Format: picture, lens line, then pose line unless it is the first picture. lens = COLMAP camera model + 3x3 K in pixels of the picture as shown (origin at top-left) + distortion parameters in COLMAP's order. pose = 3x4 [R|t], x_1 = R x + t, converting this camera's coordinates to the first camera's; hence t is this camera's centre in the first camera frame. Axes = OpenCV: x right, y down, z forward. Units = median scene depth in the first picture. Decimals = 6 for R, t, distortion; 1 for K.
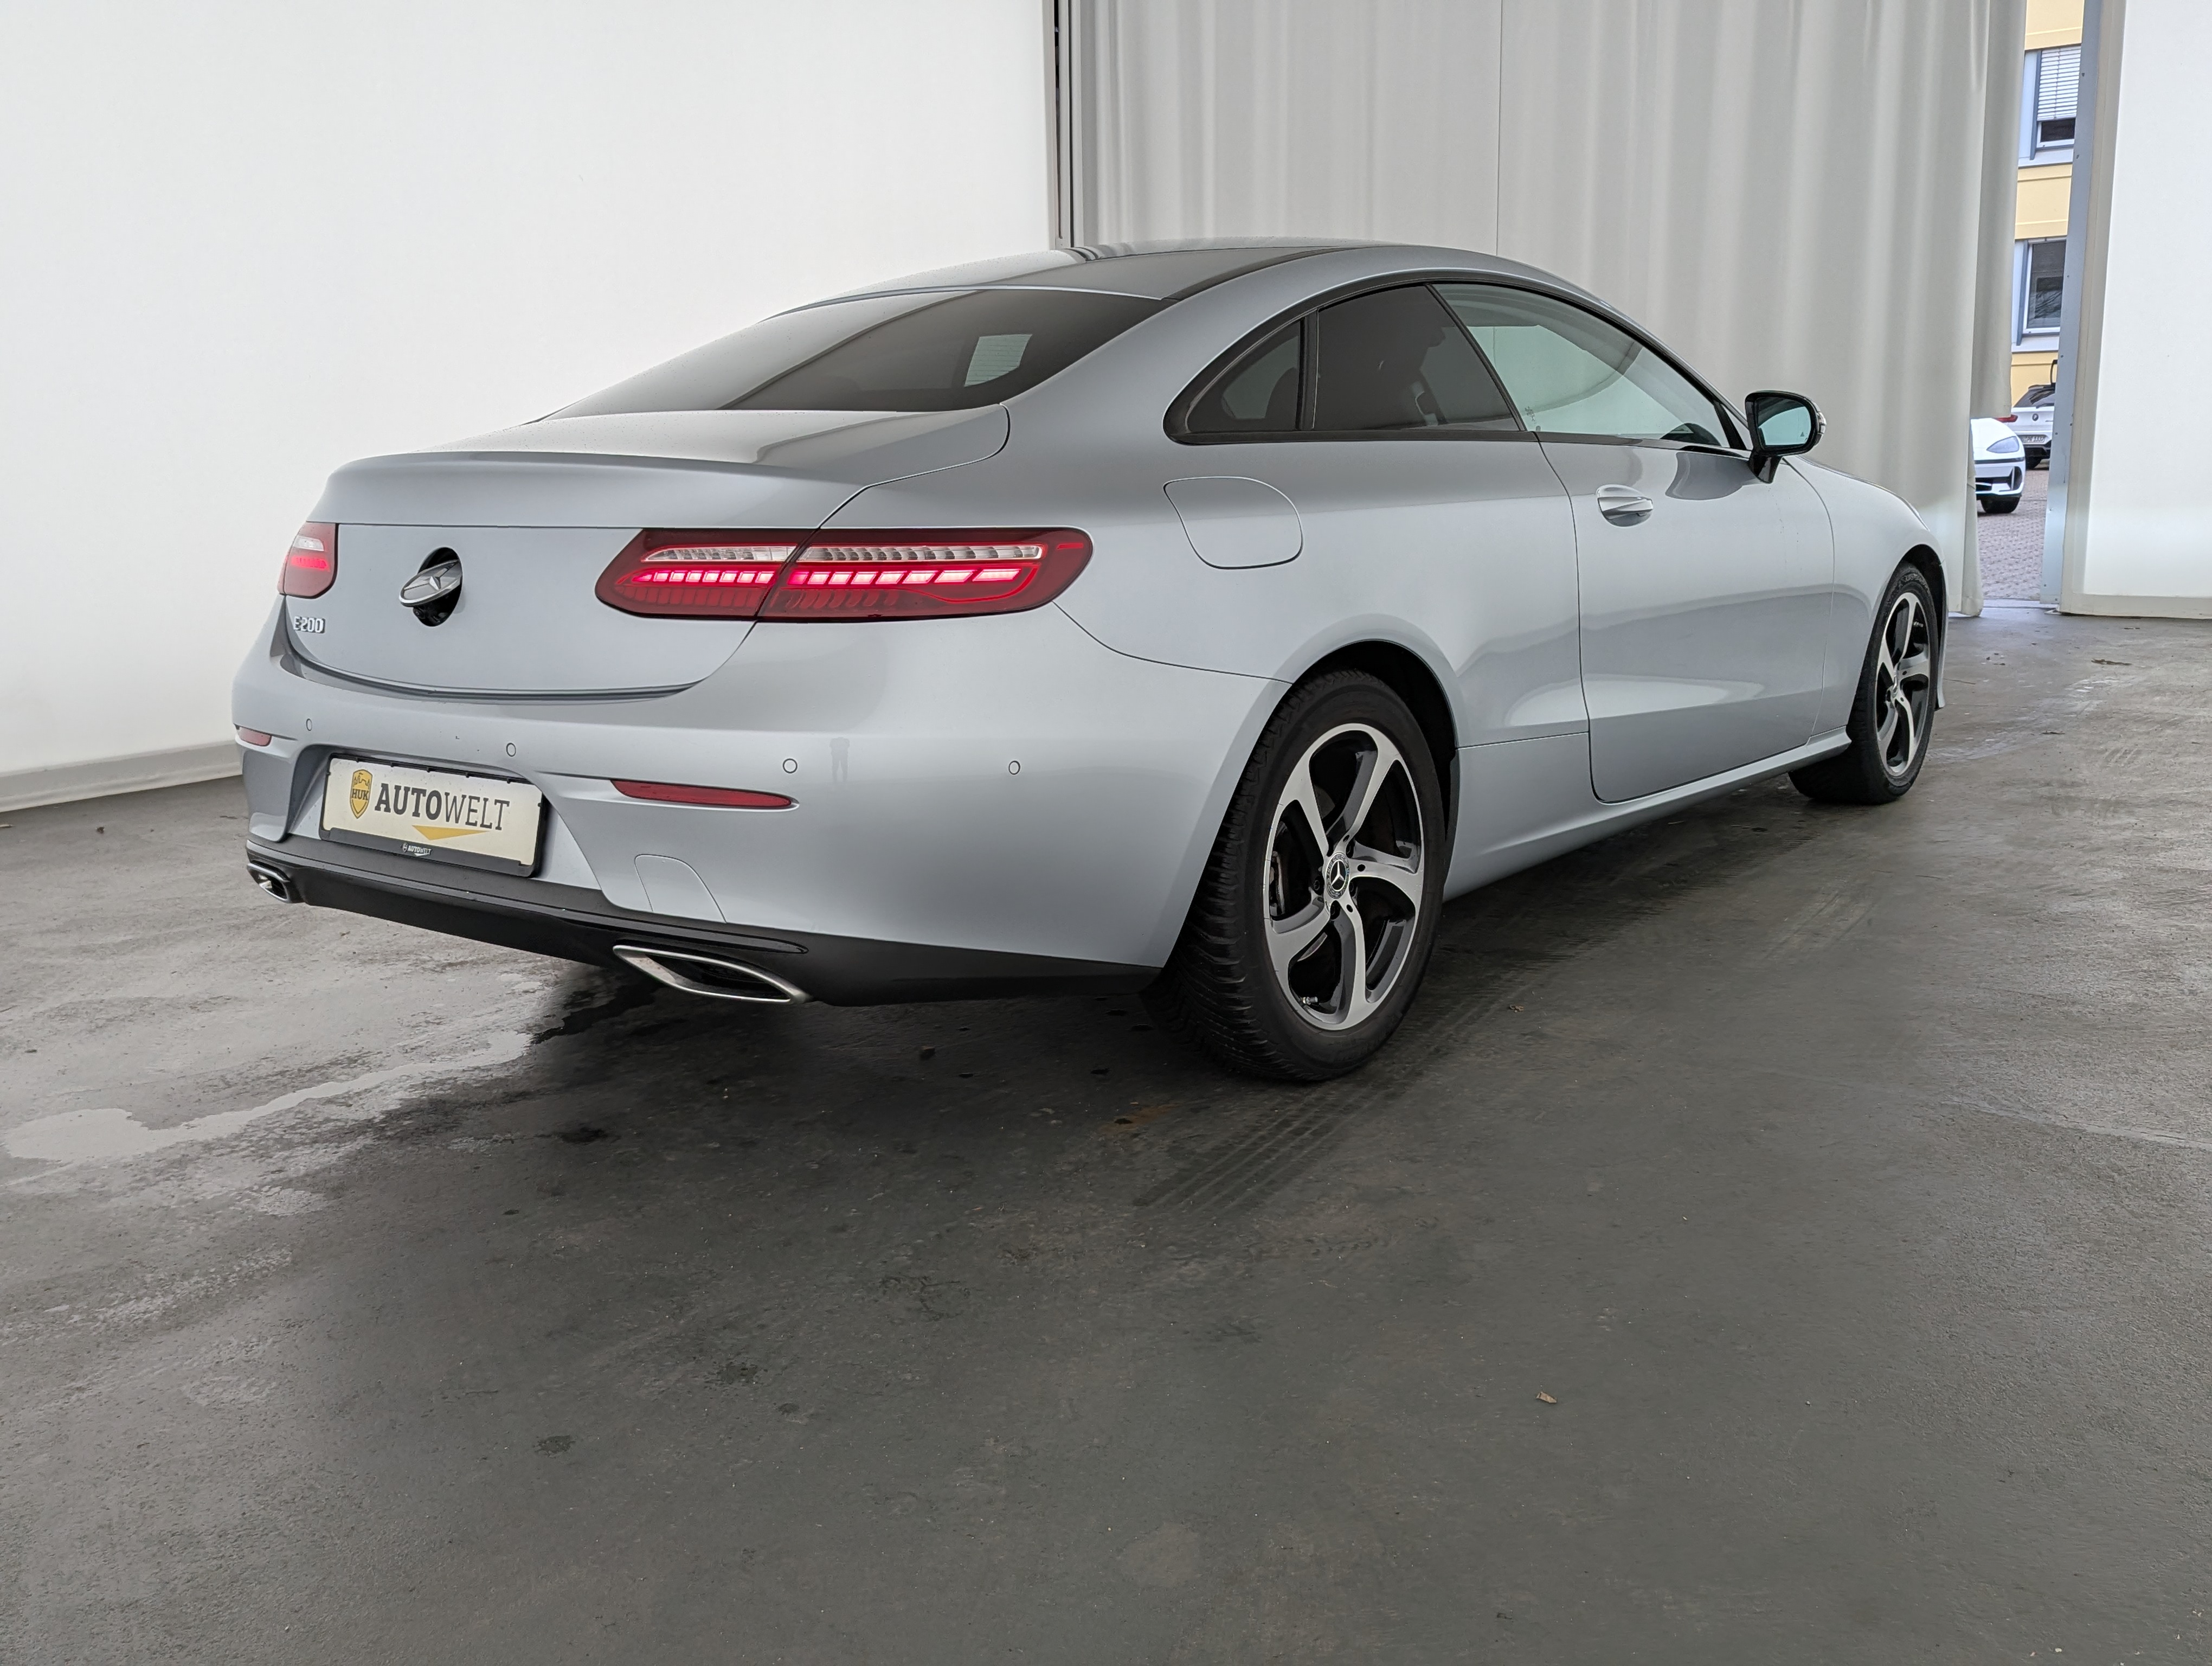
lens RADIAL K [[1978.8, 0, 1116.6], [0, 1978.8, 822.5], [0, 0, 1]] dist [0.098176, -0.211600]
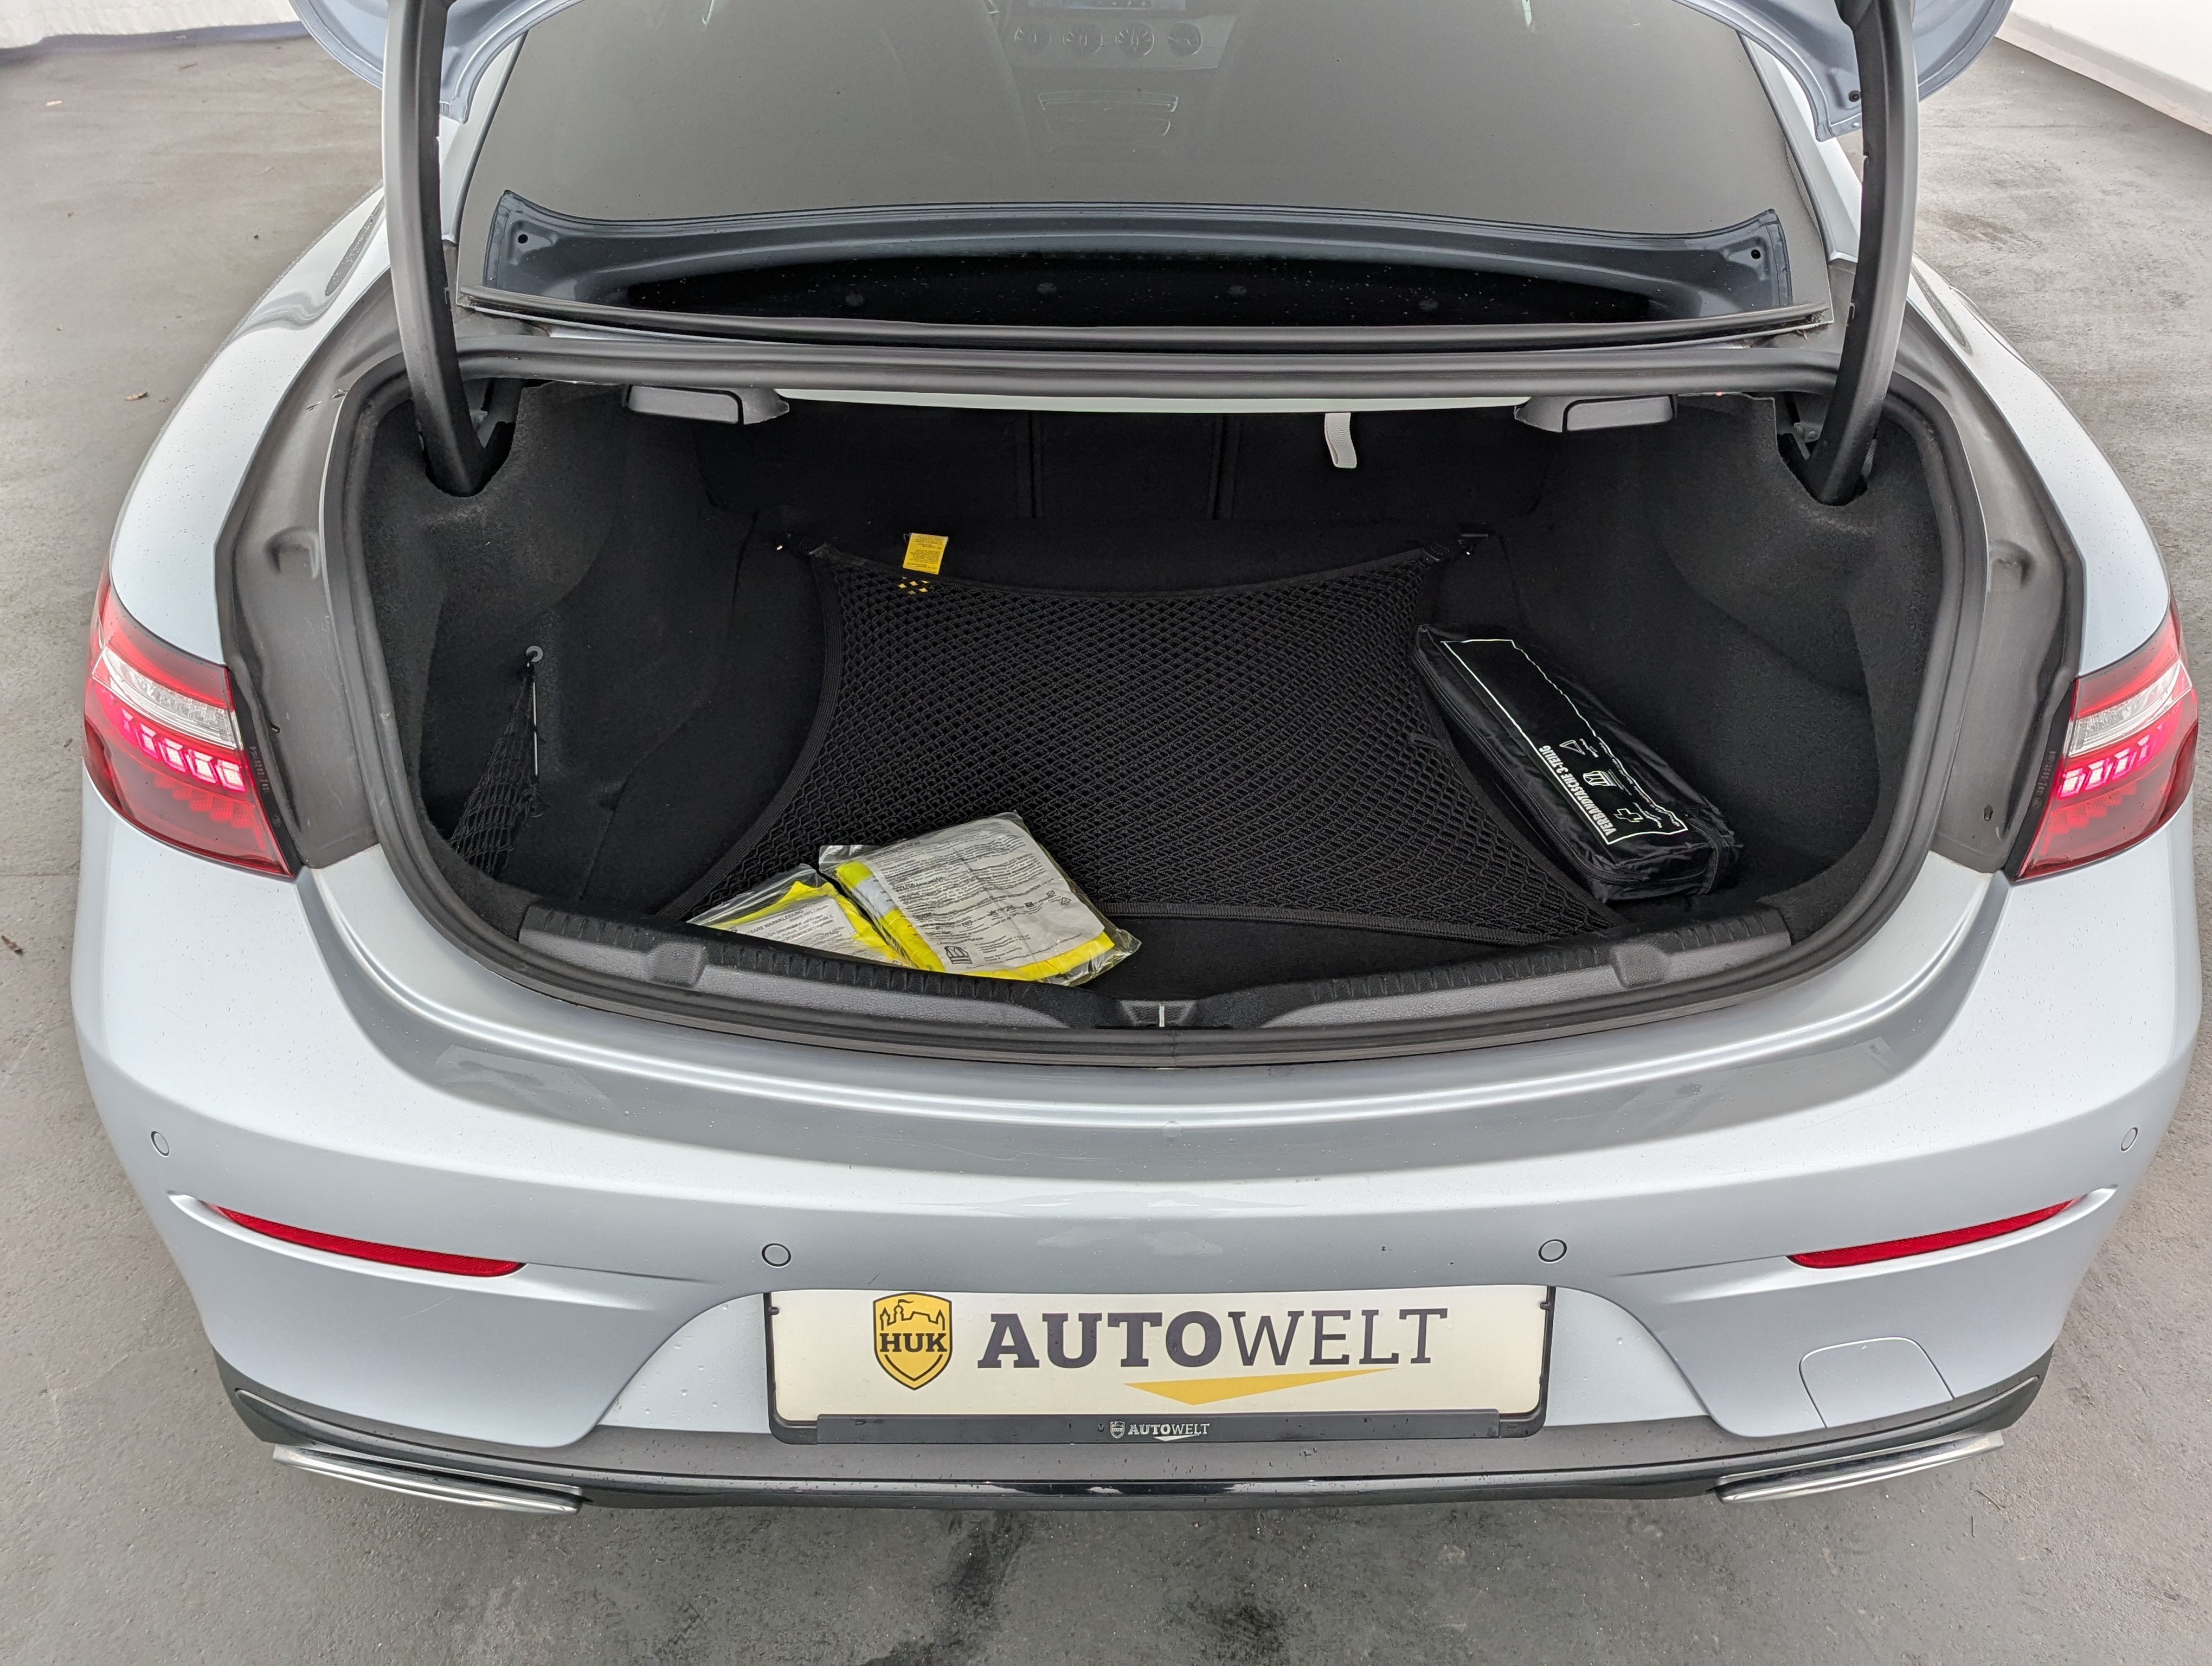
lens RADIAL K [[1986.9, 0, 1133.4], [0, 1986.9, 809.7], [0, 0, 1]] dist [0.008034, 0.006541]
pose [[0.771118, -0.299560, 0.561819, -0.579197], [0.080032, 0.921009, 0.381232, -0.301956], [-0.631642, -0.249011, 0.734181, 0.702075]]
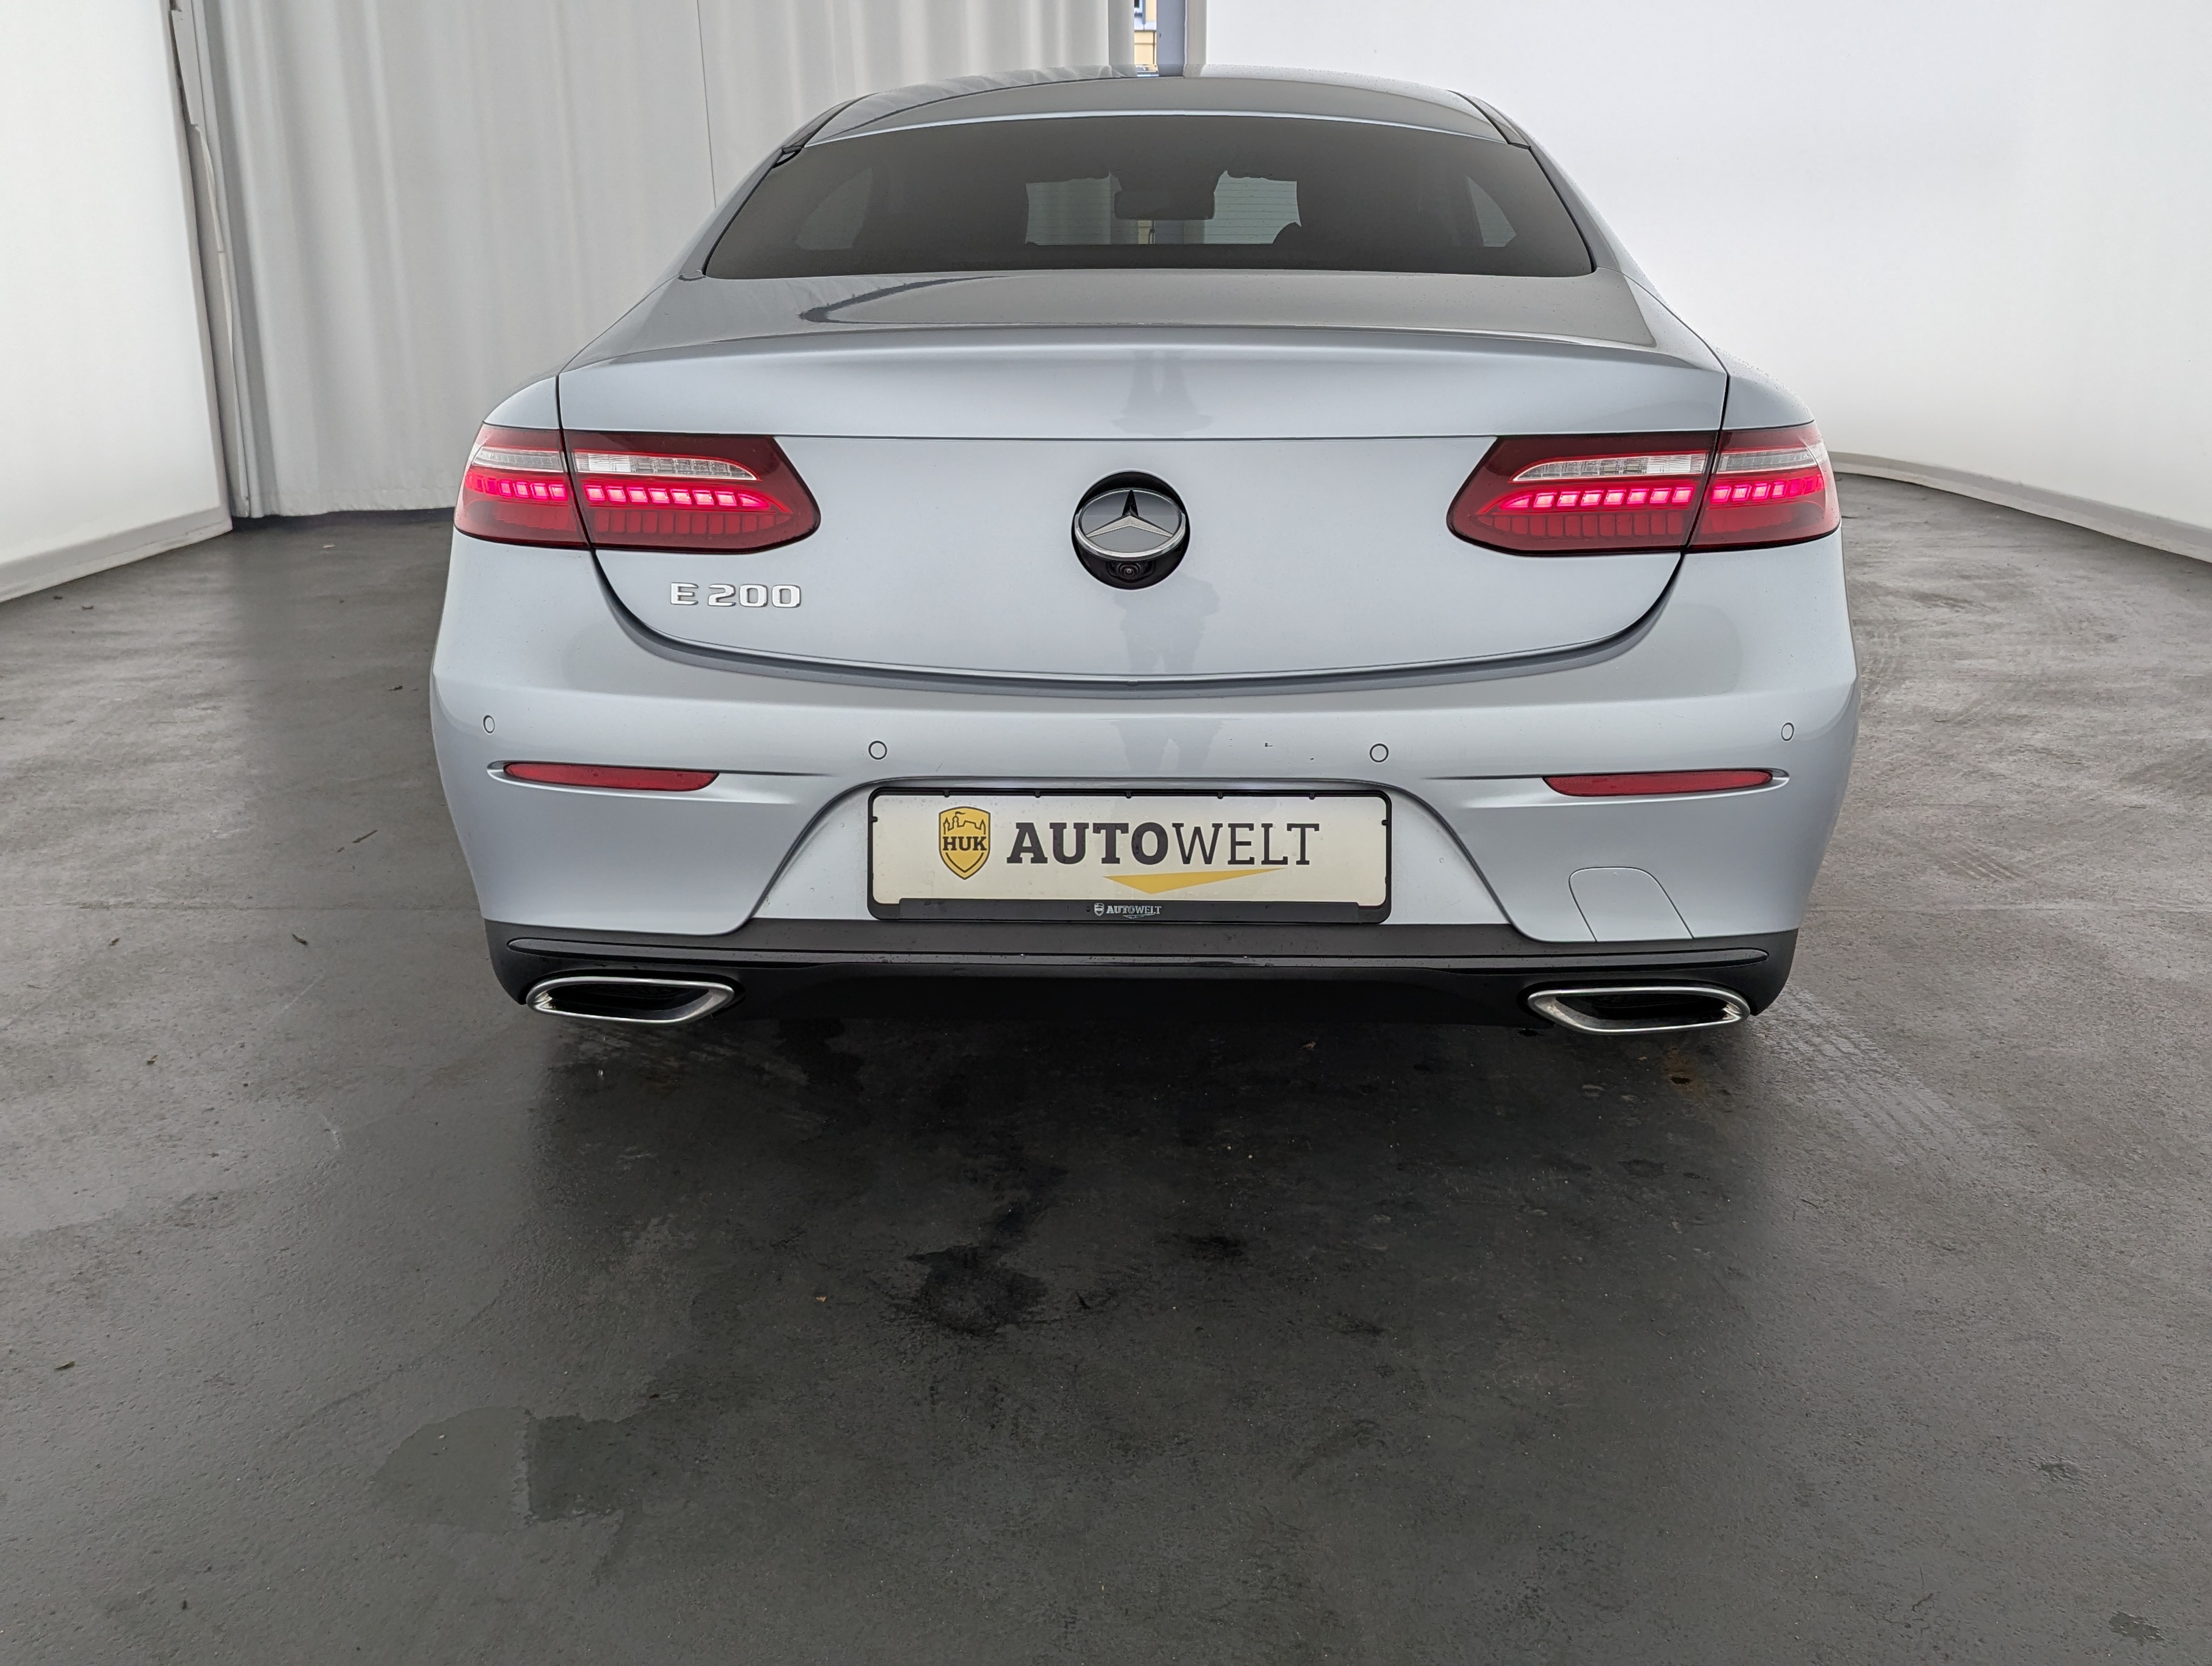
lens RADIAL K [[1978.8, 0, 1116.6], [0, 1978.8, 822.5], [0, 0, 1]] dist [0.098176, -0.211600]
pose [[0.809270, -0.138430, 0.570893, -0.750997], [0.093508, 0.989803, 0.107456, -0.092337], [-0.579947, -0.033578, 0.813962, 0.442707]]
